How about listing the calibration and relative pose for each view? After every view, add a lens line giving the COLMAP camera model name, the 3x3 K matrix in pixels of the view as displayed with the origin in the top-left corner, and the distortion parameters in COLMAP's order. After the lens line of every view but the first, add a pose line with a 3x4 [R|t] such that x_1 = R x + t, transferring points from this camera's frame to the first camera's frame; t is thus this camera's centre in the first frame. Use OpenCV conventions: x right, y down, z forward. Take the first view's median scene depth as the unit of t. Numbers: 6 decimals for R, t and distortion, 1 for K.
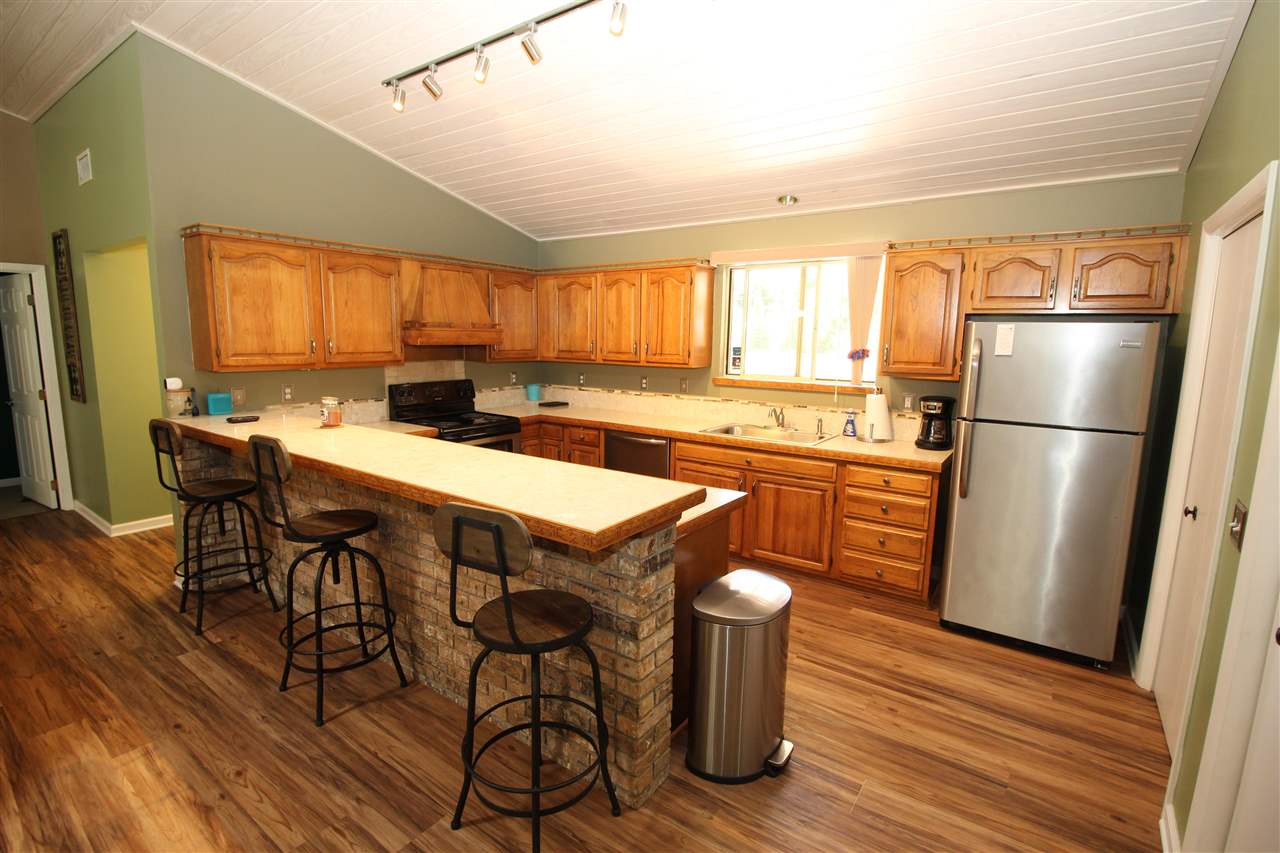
lens RADIAL K [[594.8, 0, 631.5], [0, 594.8, 422.3], [0, 0, 1]] dist [0.003595, -0.015426]
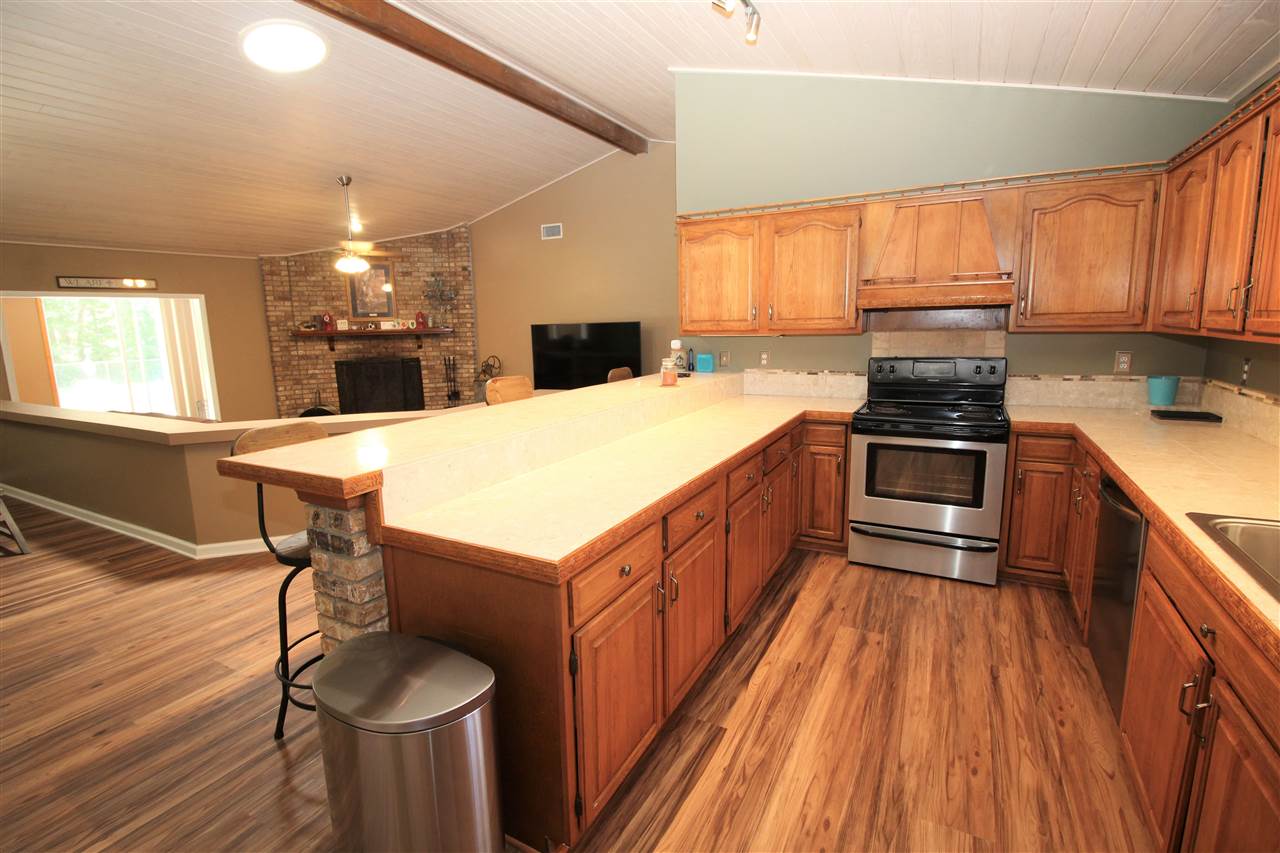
lens RADIAL K [[594.8, 0, 631.5], [0, 594.8, 422.3], [0, 0, 1]] dist [0.003595, -0.015426]
pose [[0.127401, 0.149645, -0.980497, 0.429249], [-0.118448, 0.983774, 0.134755, -0.049976], [0.984753, 0.098970, 0.143059, 0.598439]]
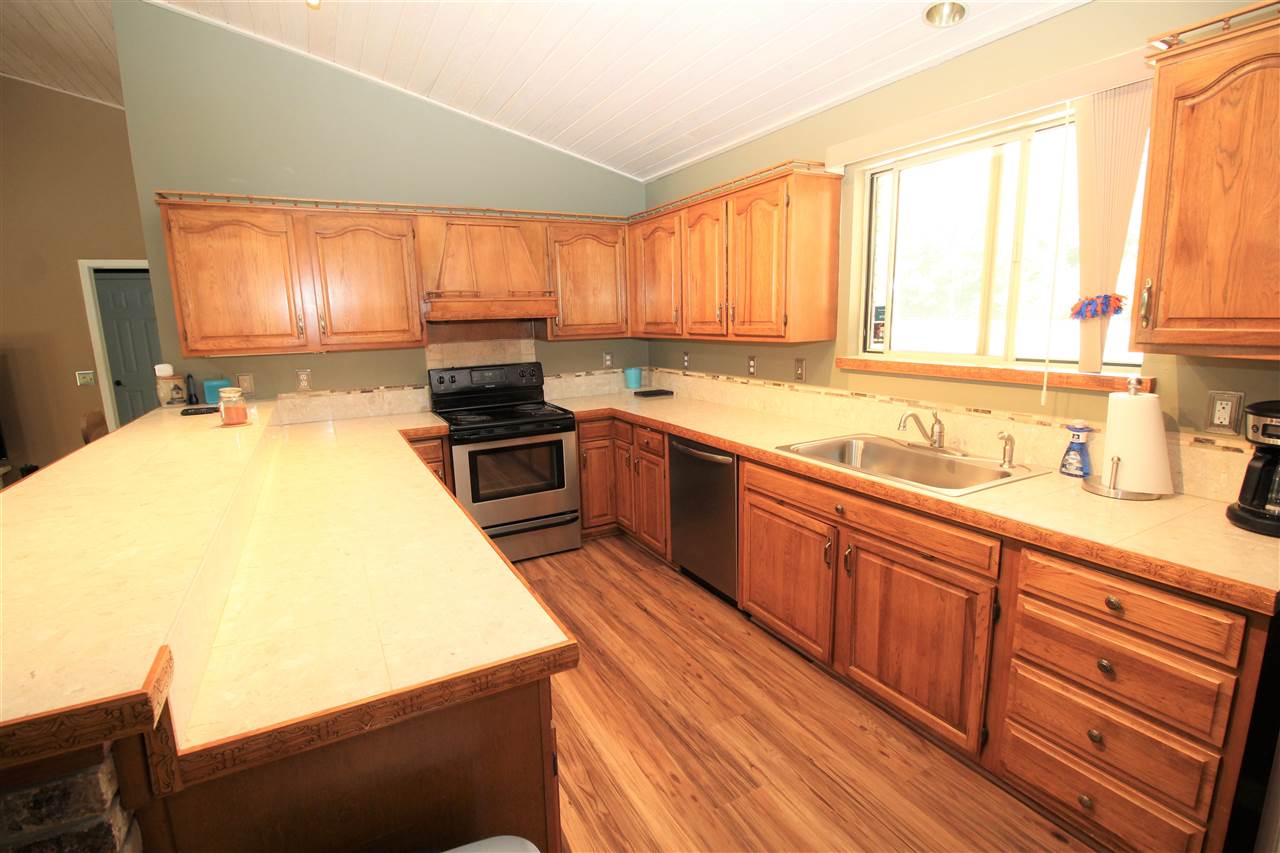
lens RADIAL K [[594.8, 0, 631.5], [0, 594.8, 422.3], [0, 0, 1]] dist [0.003595, -0.015426]
pose [[0.896759, 0.039132, -0.440785, 0.249742], [-0.023654, 0.998897, 0.040557, -0.031825], [0.441886, -0.025943, 0.896696, 0.395847]]
